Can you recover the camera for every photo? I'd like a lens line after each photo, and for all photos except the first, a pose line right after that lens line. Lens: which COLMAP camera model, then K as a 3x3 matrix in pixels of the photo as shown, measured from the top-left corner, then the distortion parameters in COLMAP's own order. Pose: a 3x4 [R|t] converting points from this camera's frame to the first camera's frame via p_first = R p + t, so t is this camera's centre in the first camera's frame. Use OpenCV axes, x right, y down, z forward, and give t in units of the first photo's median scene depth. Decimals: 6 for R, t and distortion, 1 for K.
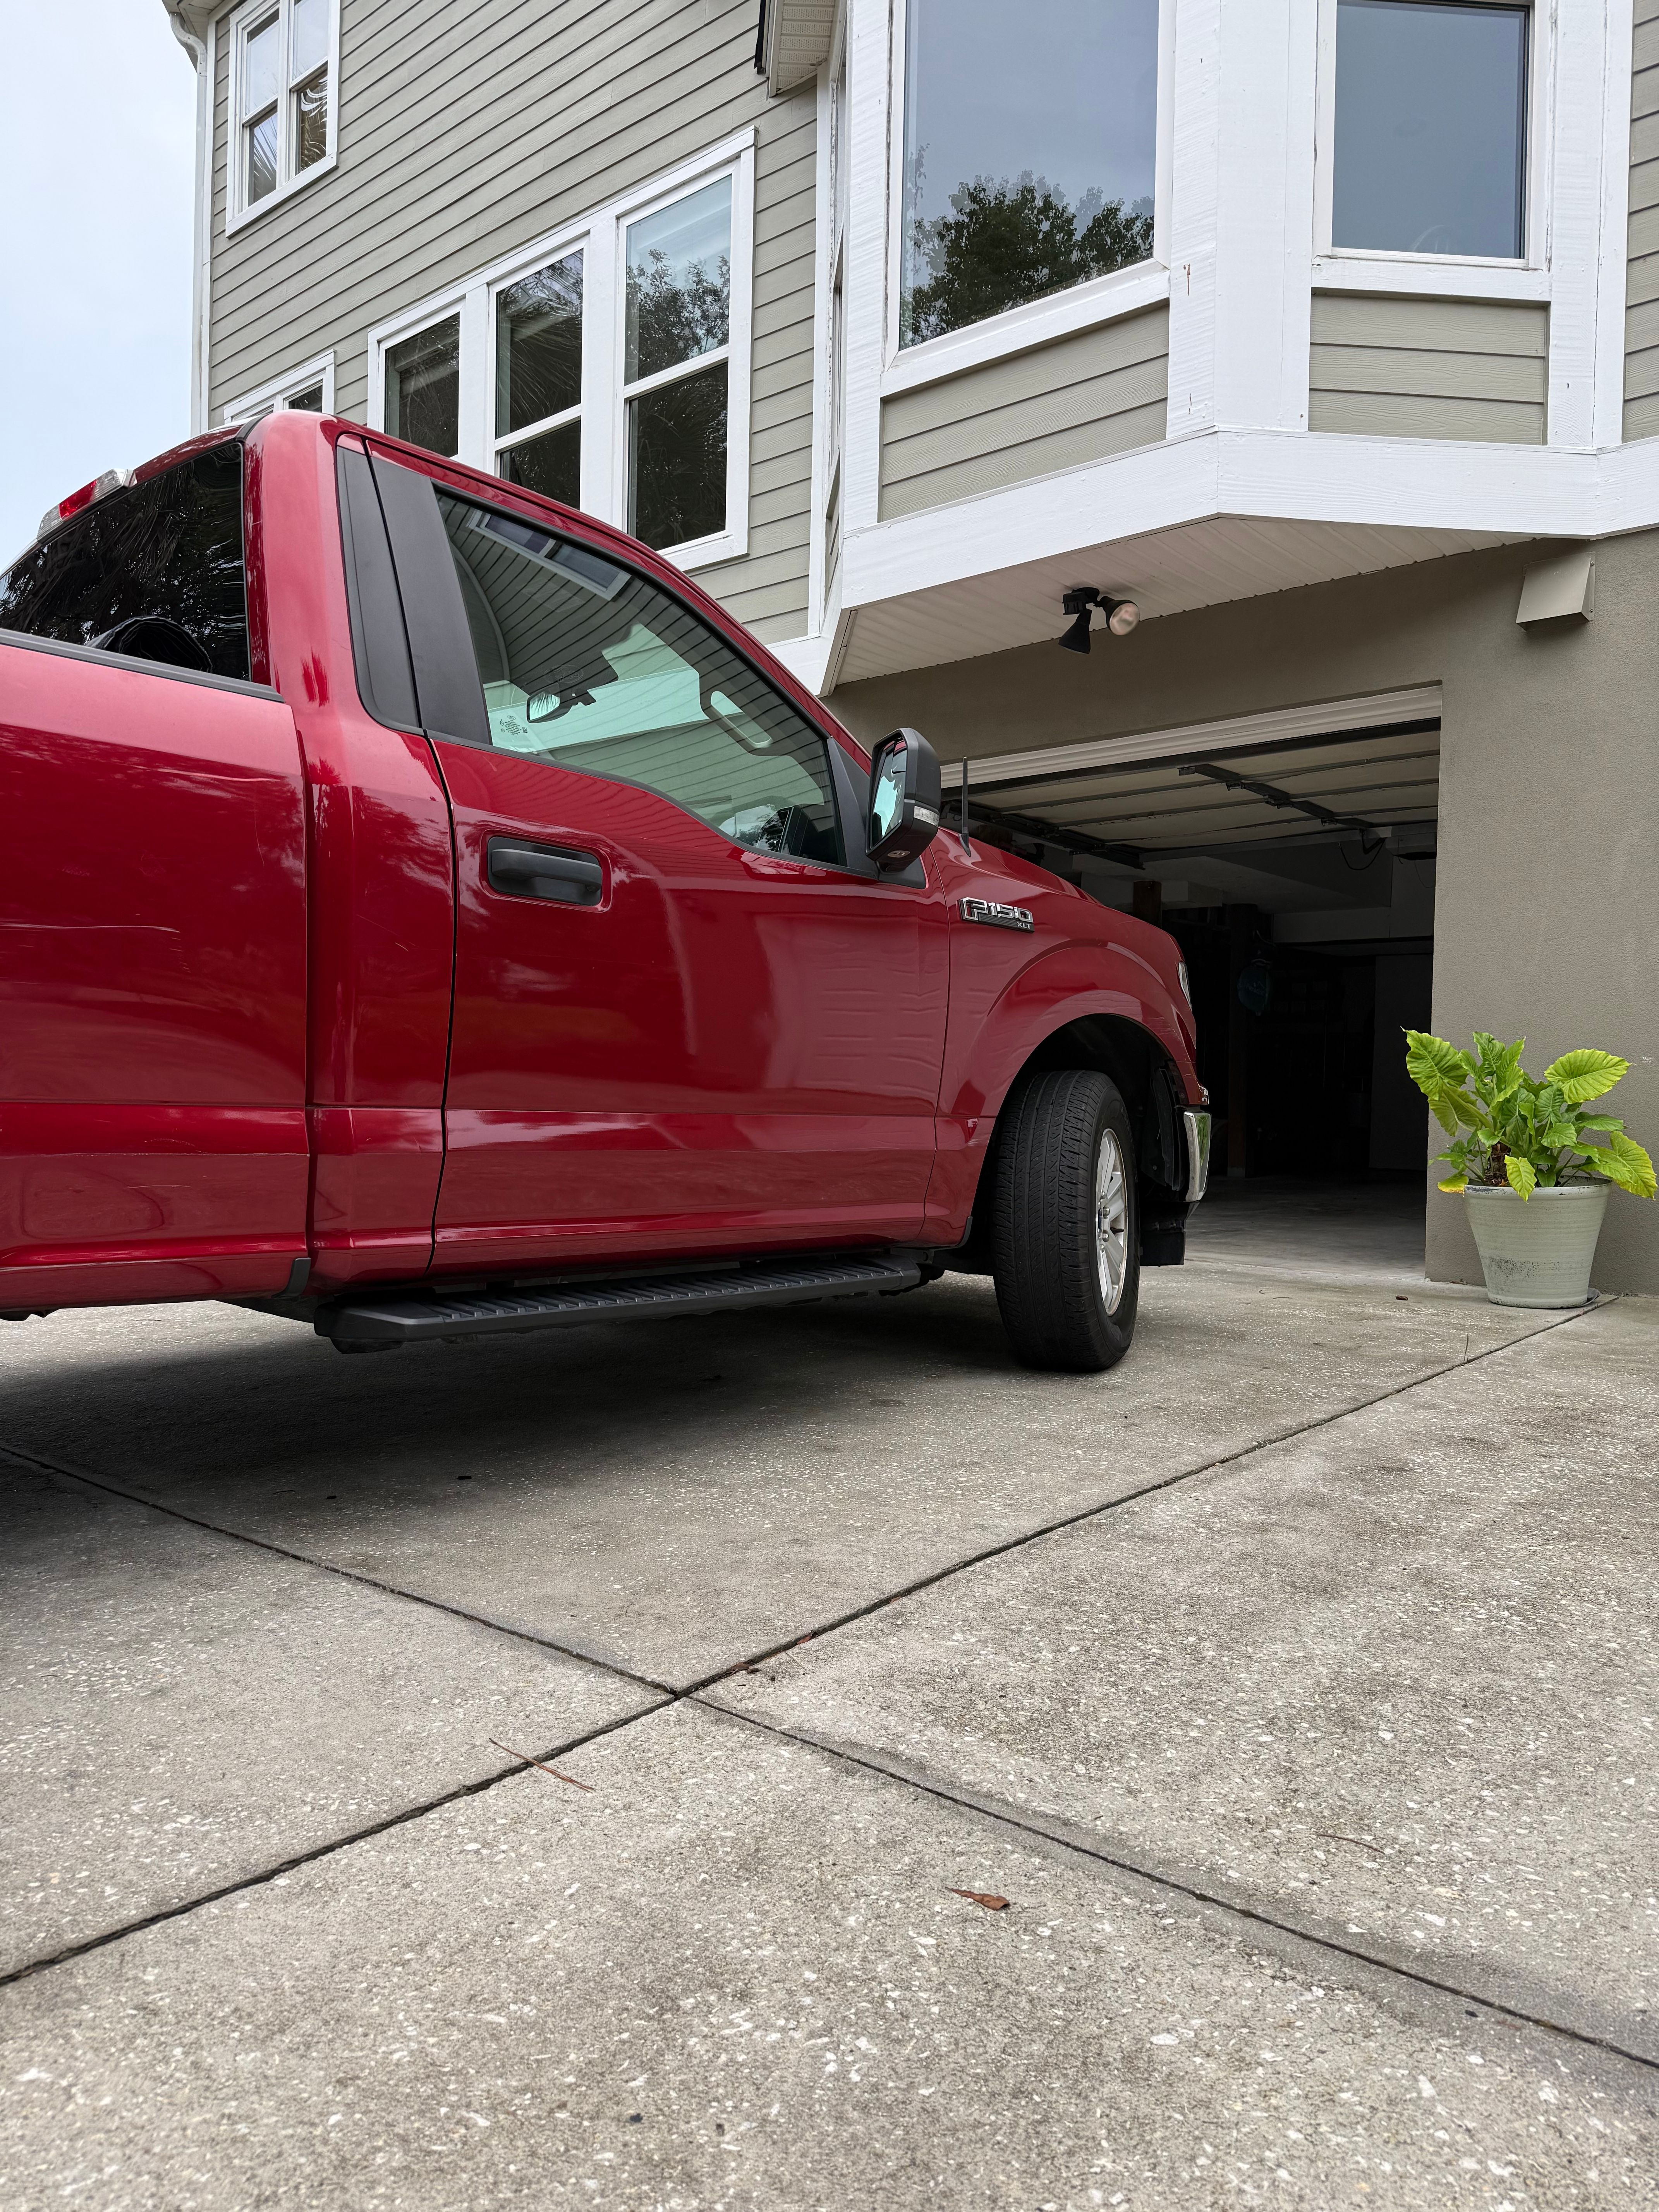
lens RADIAL K [[1564.4, 0, 808.0], [0, 1564.4, 1092.2], [0, 0, 1]] dist [0.013867, -0.026582]
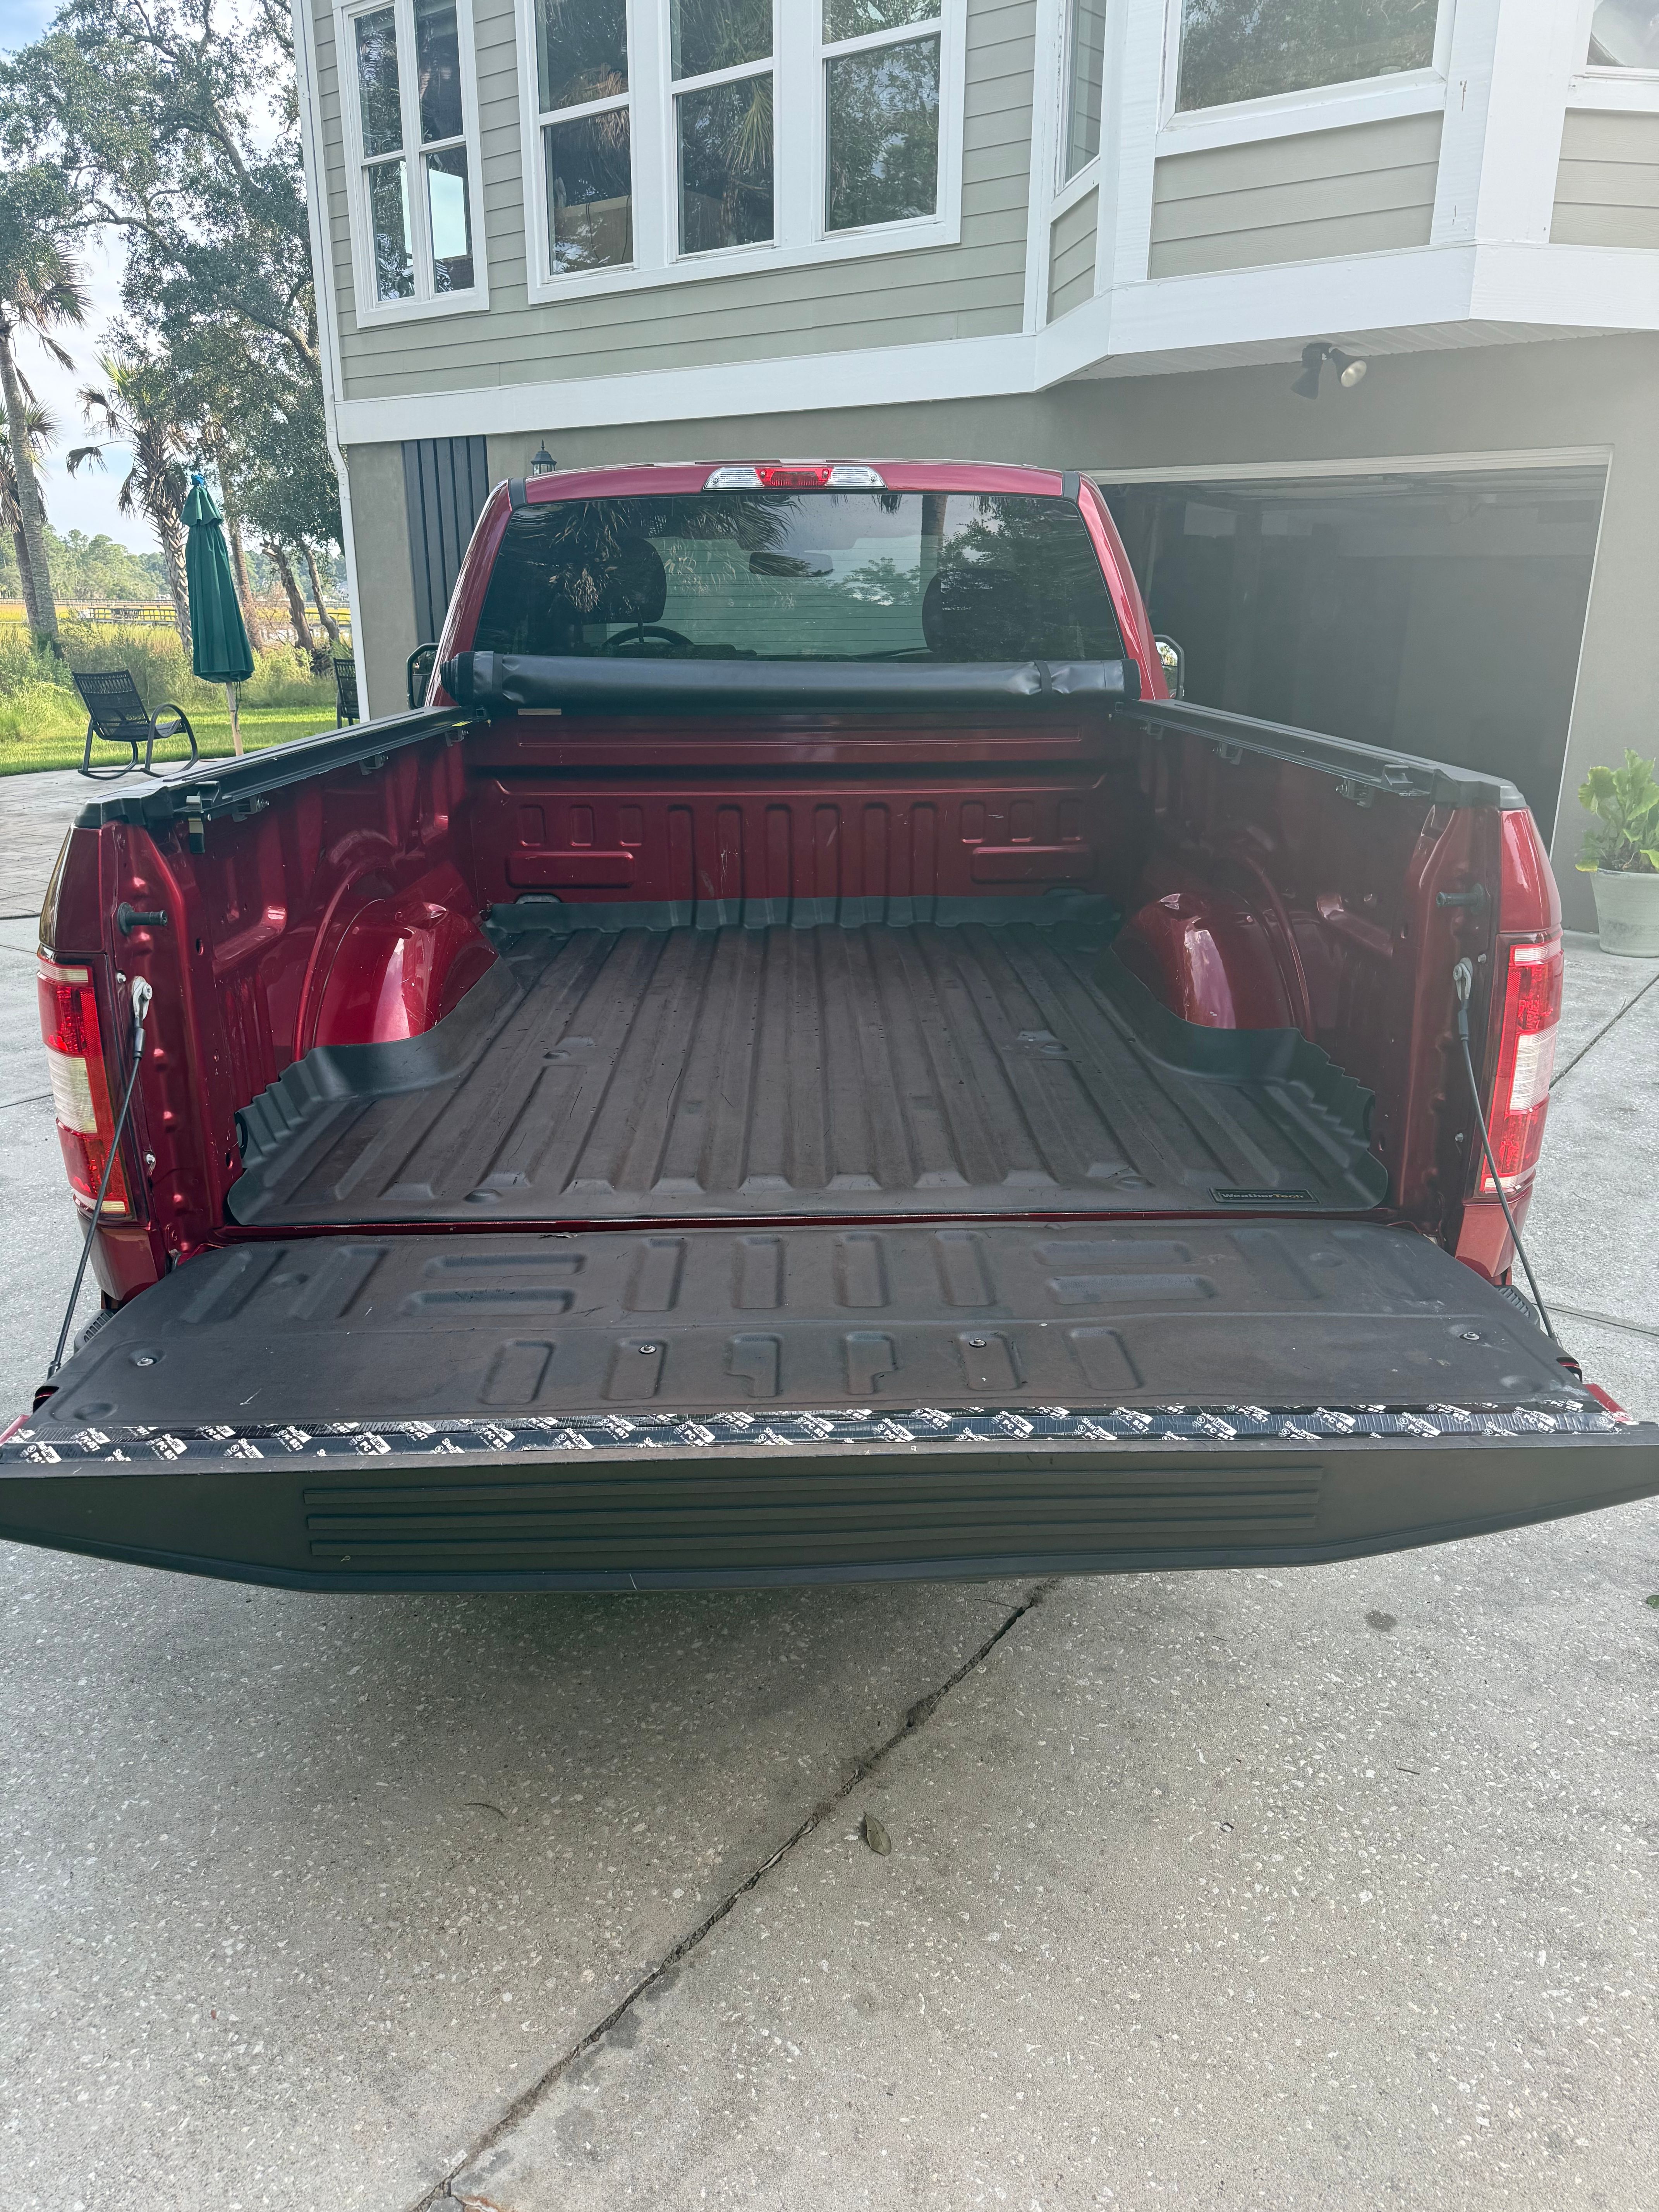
lens RADIAL K [[1564.4, 0, 808.0], [0, 1564.4, 1092.2], [0, 0, 1]] dist [0.013867, -0.026582]
pose [[0.998225, -0.032156, 0.050132, -0.332428], [0.015782, 0.954448, 0.297959, -0.165381], [-0.057429, -0.296639, 0.953261, -0.309381]]
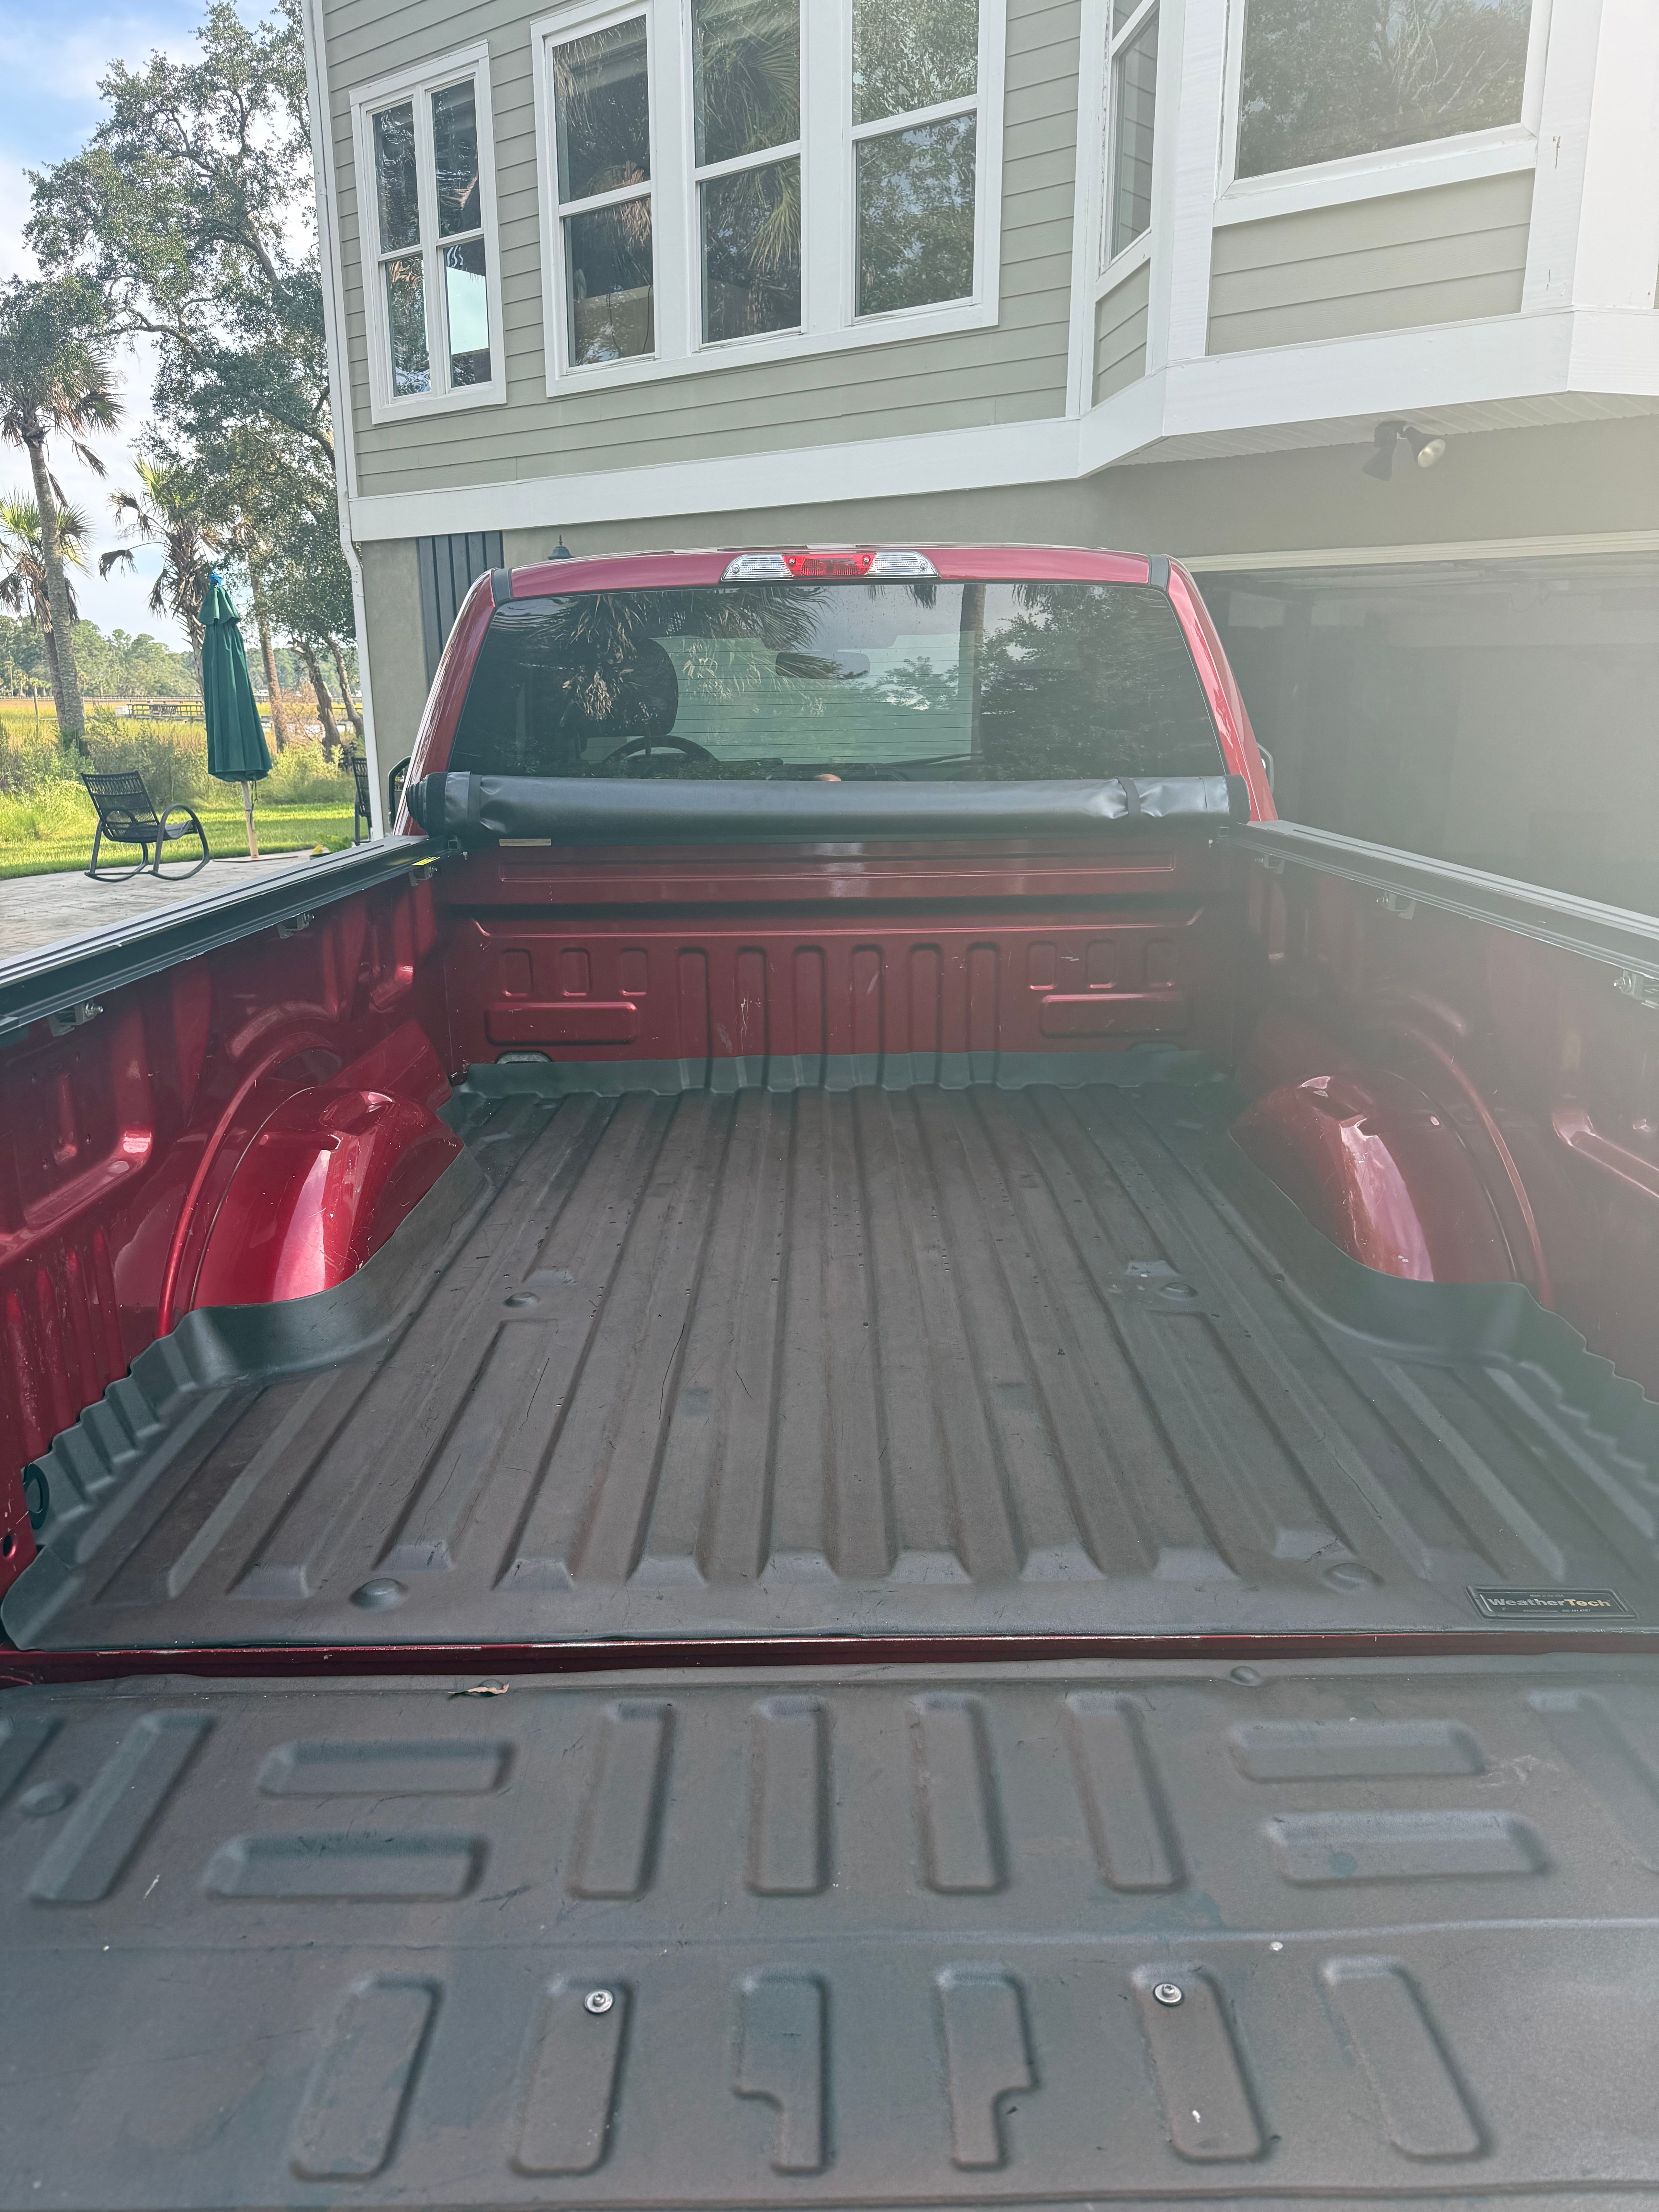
lens RADIAL K [[1564.4, 0, 808.0], [0, 1564.4, 1092.2], [0, 0, 1]] dist [0.013867, -0.026582]
pose [[0.998894, -0.030620, 0.035696, -0.329264], [0.020973, 0.969387, 0.244640, -0.170328], [-0.042094, -0.243620, 0.968957, -0.170269]]
